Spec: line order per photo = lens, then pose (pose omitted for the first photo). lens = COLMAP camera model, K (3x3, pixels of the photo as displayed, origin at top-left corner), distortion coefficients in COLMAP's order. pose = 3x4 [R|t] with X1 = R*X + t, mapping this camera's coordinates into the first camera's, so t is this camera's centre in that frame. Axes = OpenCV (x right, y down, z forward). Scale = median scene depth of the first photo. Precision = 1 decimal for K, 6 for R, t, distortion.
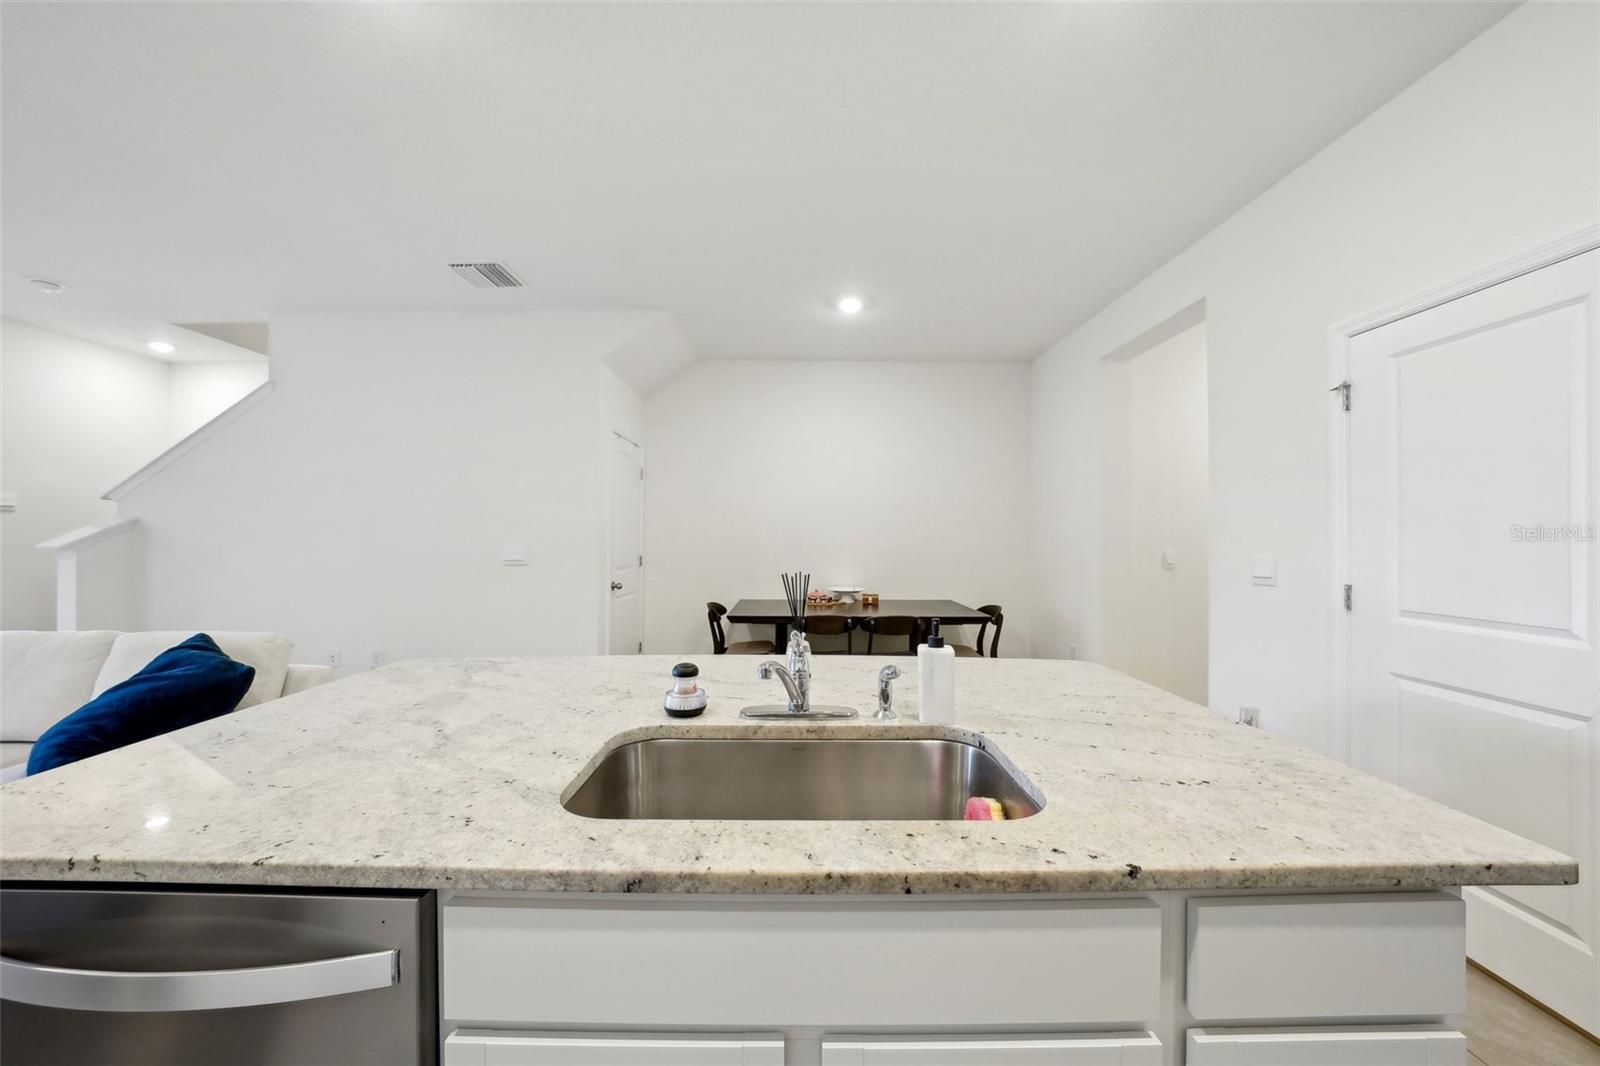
lens RADIAL K [[557.3, 0, 793.4], [0, 557.3, 535.0], [0, 0, 1]] dist [-0.024653, 0.004255]
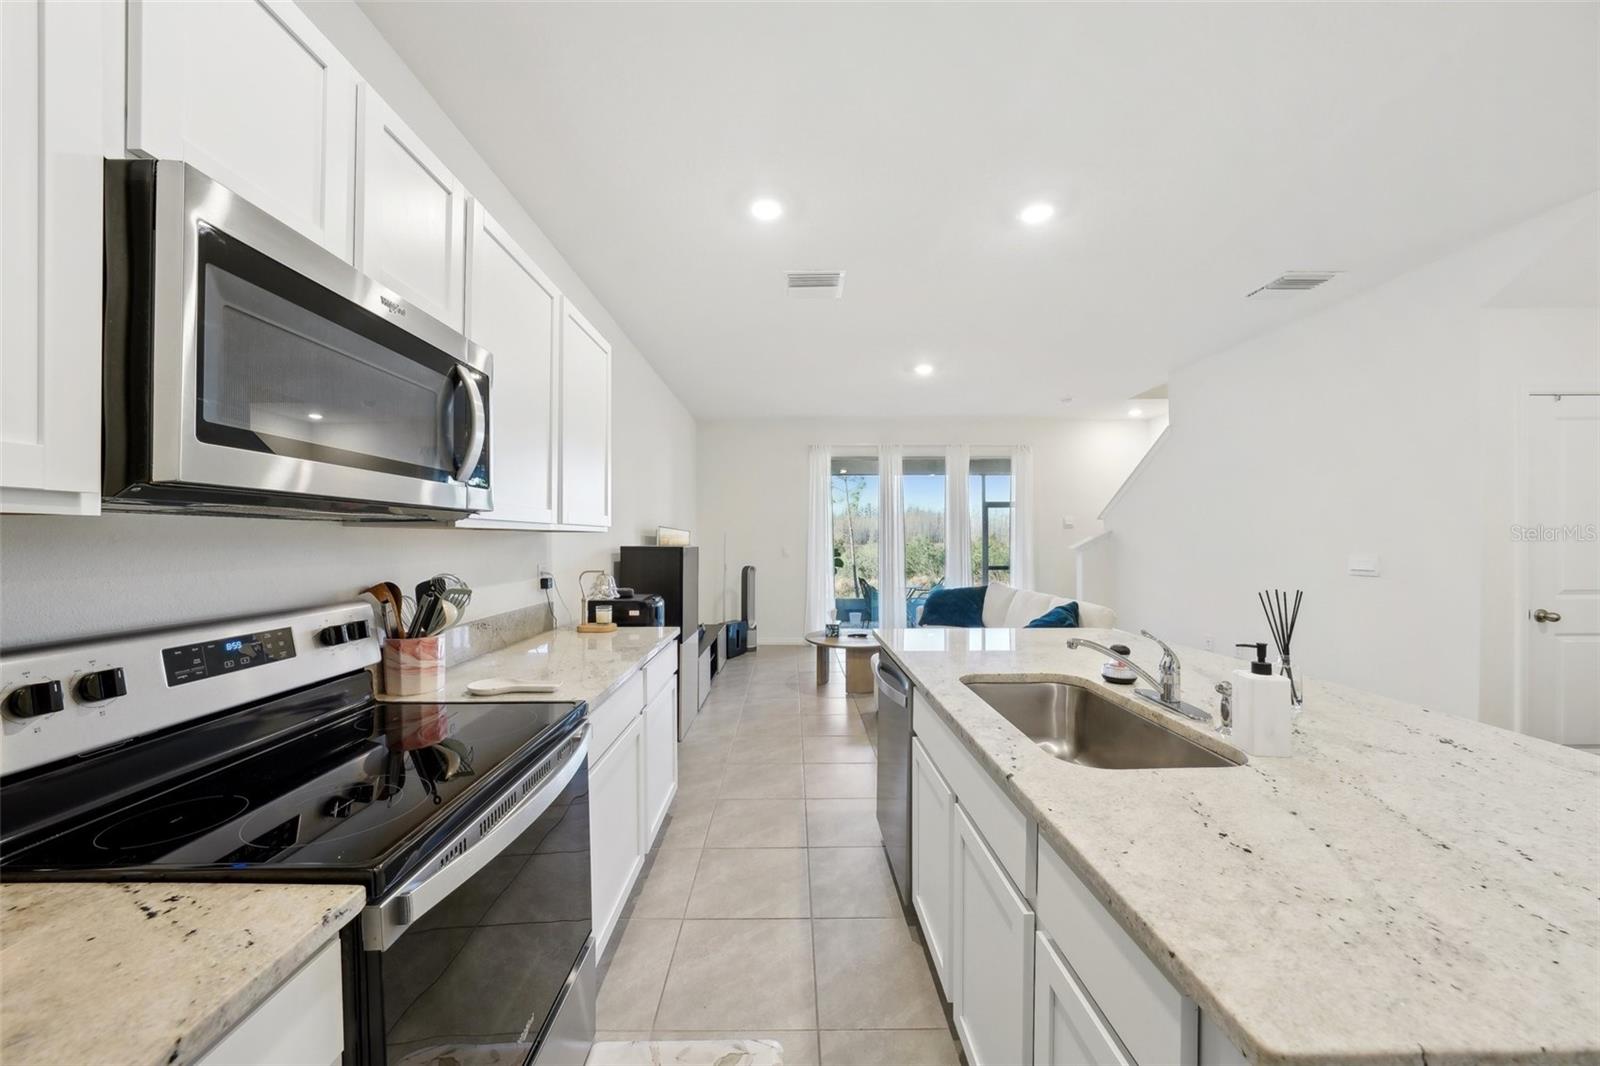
lens RADIAL K [[557.3, 0, 794.2], [0, 557.3, 536.3], [0, 0, 1]] dist [-0.024653, 0.004255]
pose [[0.010964, -0.005833, -0.999923, 0.746165], [0.003533, 0.999977, -0.005794, -0.015812], [0.999934, -0.003469, 0.010984, 0.135855]]
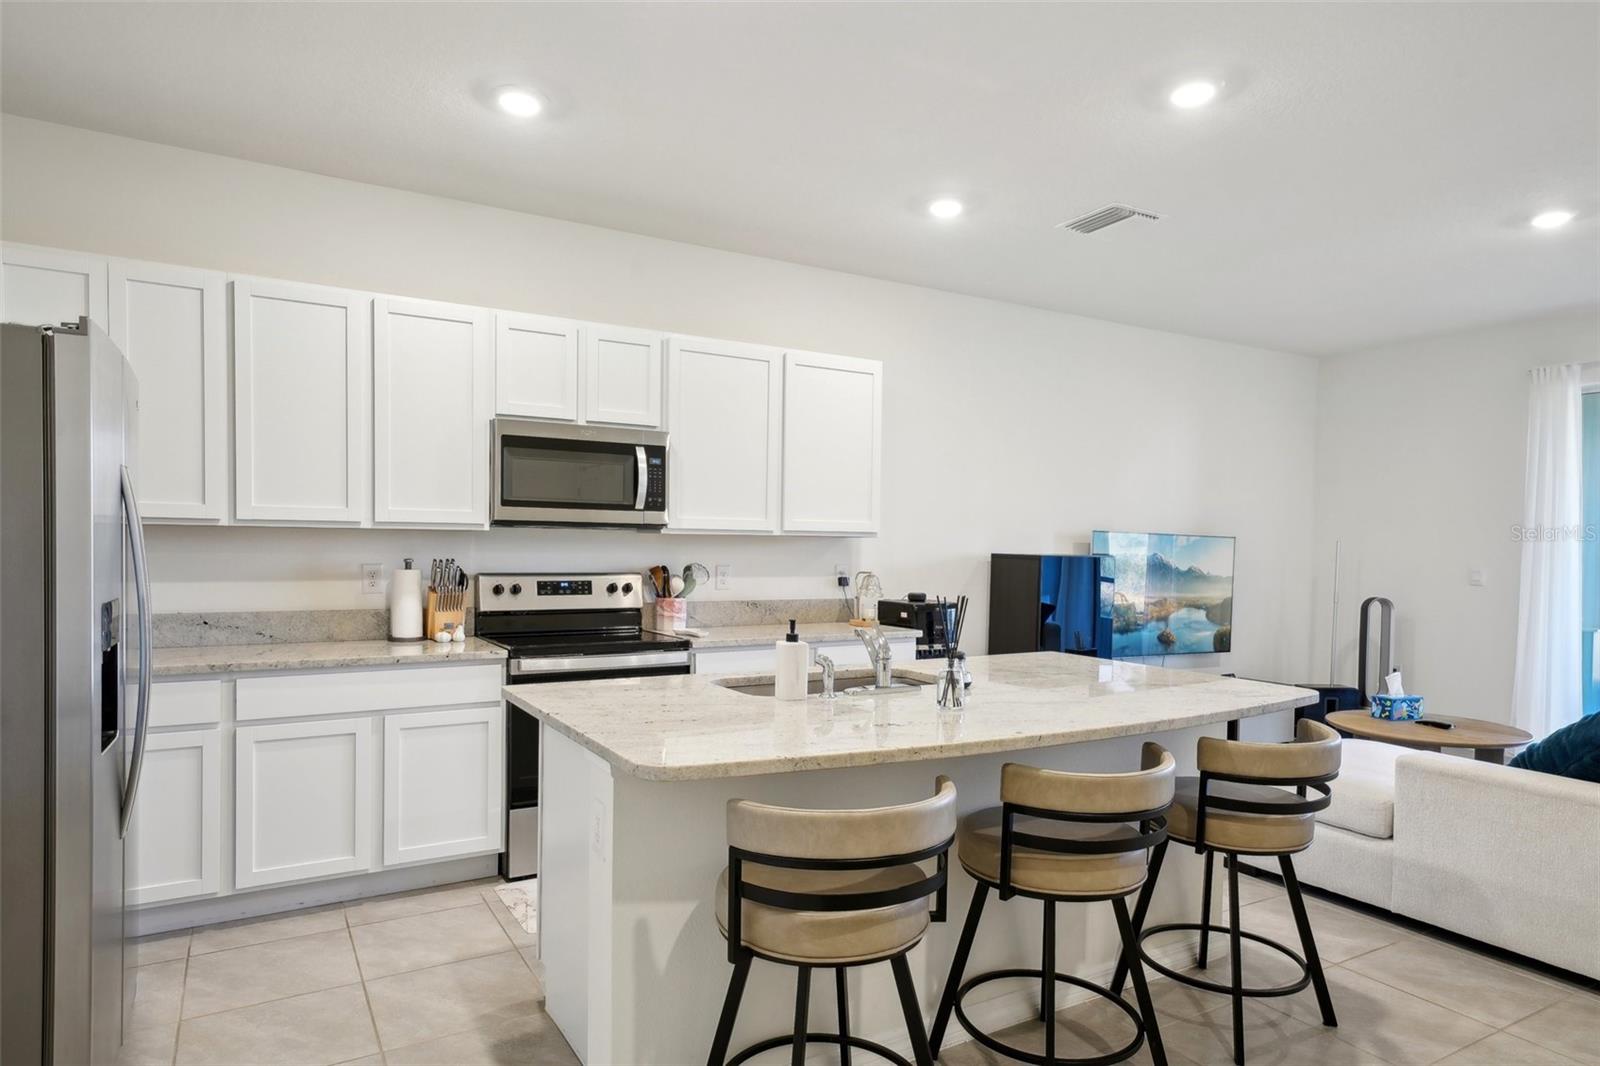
lens RADIAL K [[948.6, 0, 790.9], [0, 948.6, 551.5], [0, 0, 1]] dist [0.001499, -0.000483]
pose [[-0.861045, -0.008727, -0.508454, 0.867434], [-0.012776, 0.999908, 0.004474, -0.004420], [0.508368, 0.010349, -0.861078, 1.819428]]
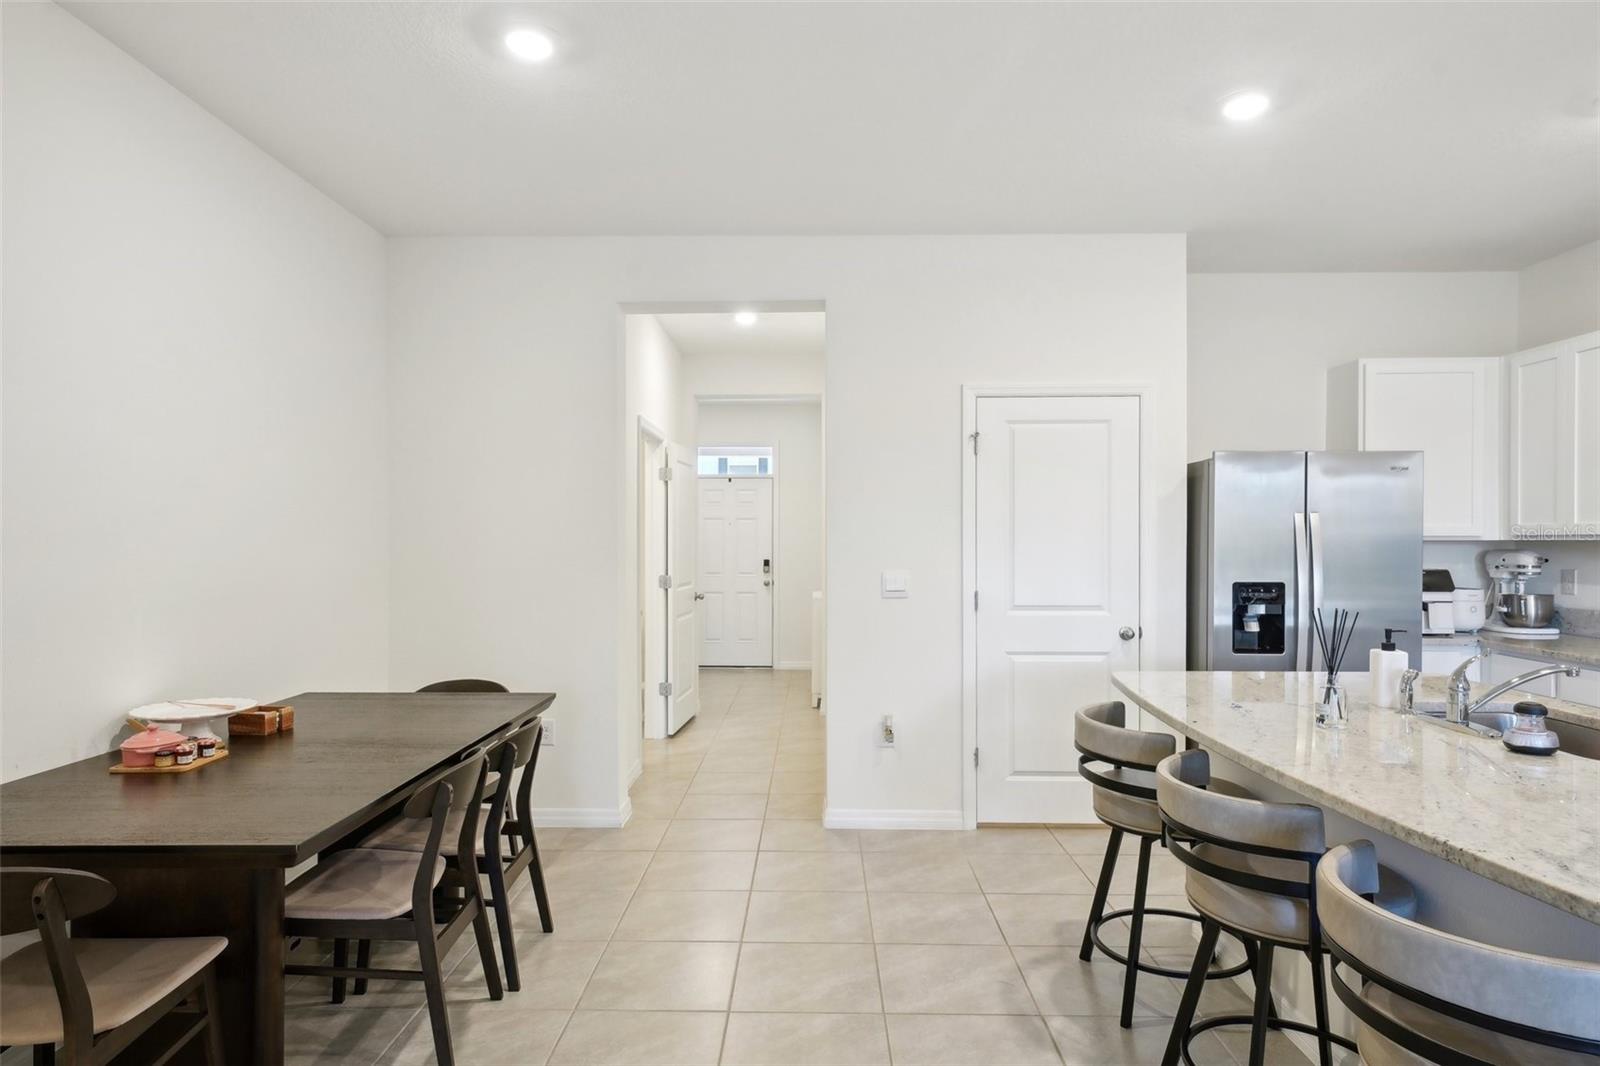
lens RADIAL K [[909.1, 0, 793.4], [0, 909.1, 549.7], [0, 0, 1]] dist [0.014636, -0.000194]
pose [[0.020217, -0.011963, 0.999724, -1.216657], [-0.000556, 0.999928, 0.011976, -0.034784], [-0.999795, -0.000798, 0.020209, 1.501965]]
